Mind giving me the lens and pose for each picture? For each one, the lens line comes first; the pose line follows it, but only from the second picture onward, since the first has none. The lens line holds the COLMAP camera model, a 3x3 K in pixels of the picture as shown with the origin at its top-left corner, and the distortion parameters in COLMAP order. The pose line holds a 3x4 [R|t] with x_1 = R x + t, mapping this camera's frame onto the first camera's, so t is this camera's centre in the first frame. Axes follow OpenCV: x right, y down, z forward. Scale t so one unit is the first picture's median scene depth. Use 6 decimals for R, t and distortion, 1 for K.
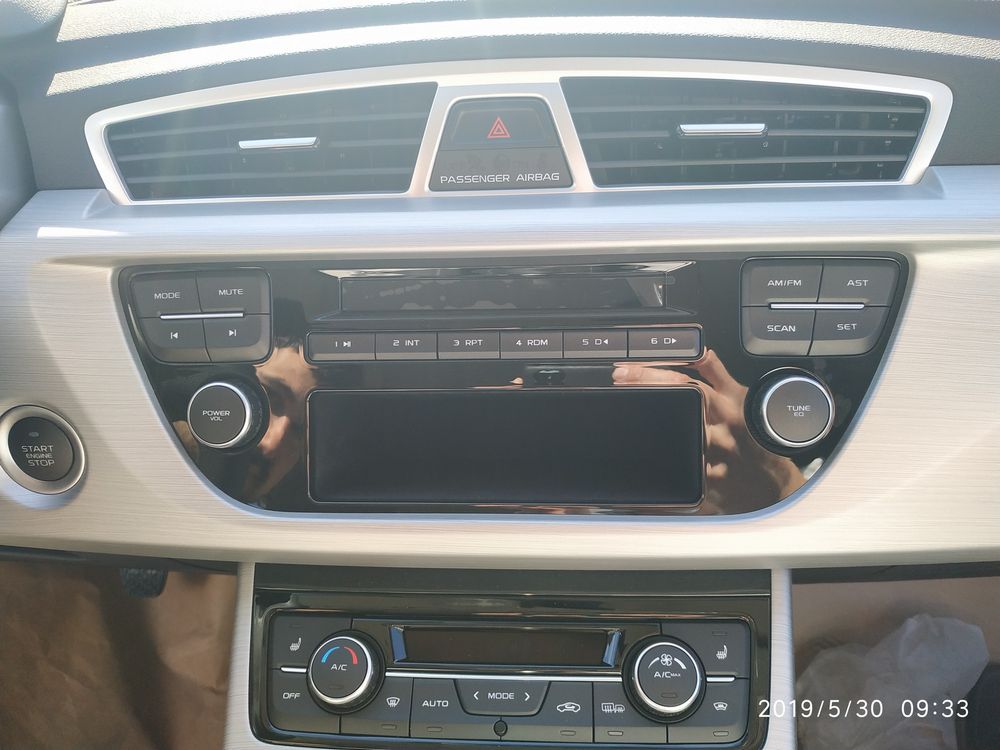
lens RADIAL K [[750.5, 0, 502.4], [0, 750.5, 377.4], [0, 0, 1]] dist [0.025738, -0.094655]
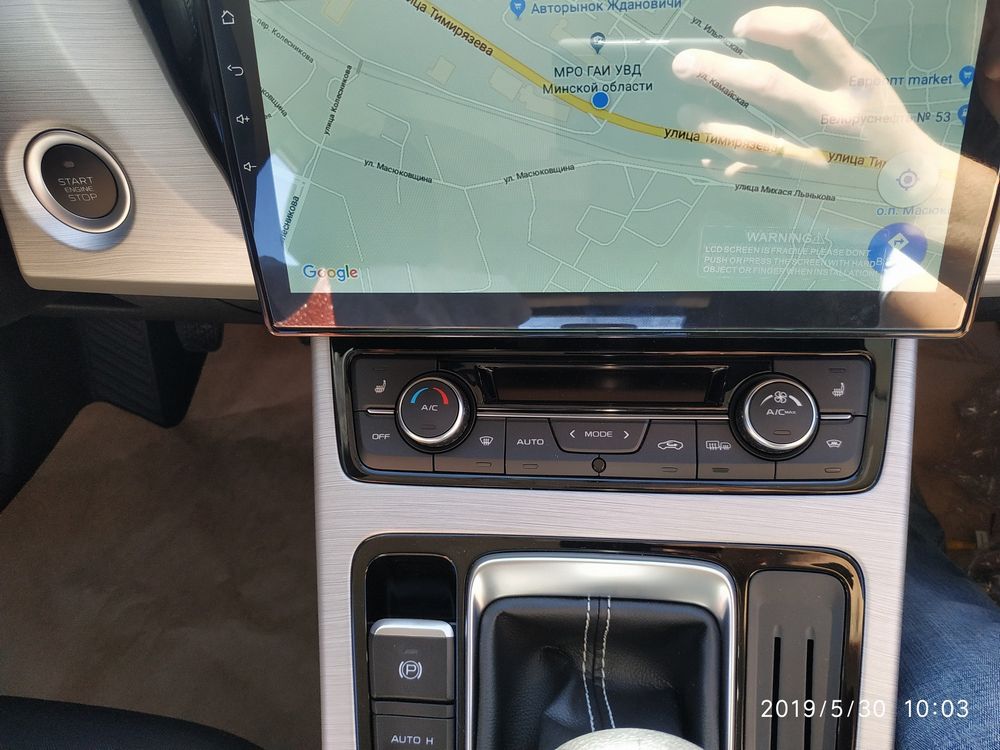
lens RADIAL K [[750.5, 0, 502.4], [0, 750.5, 377.4], [0, 0, 1]] dist [0.025738, -0.094655]
pose [[0.998793, -0.009364, -0.048222, -0.077590], [0.024050, 0.949179, 0.313815, 0.051539], [0.042833, -0.314596, 0.948259, 0.109825]]
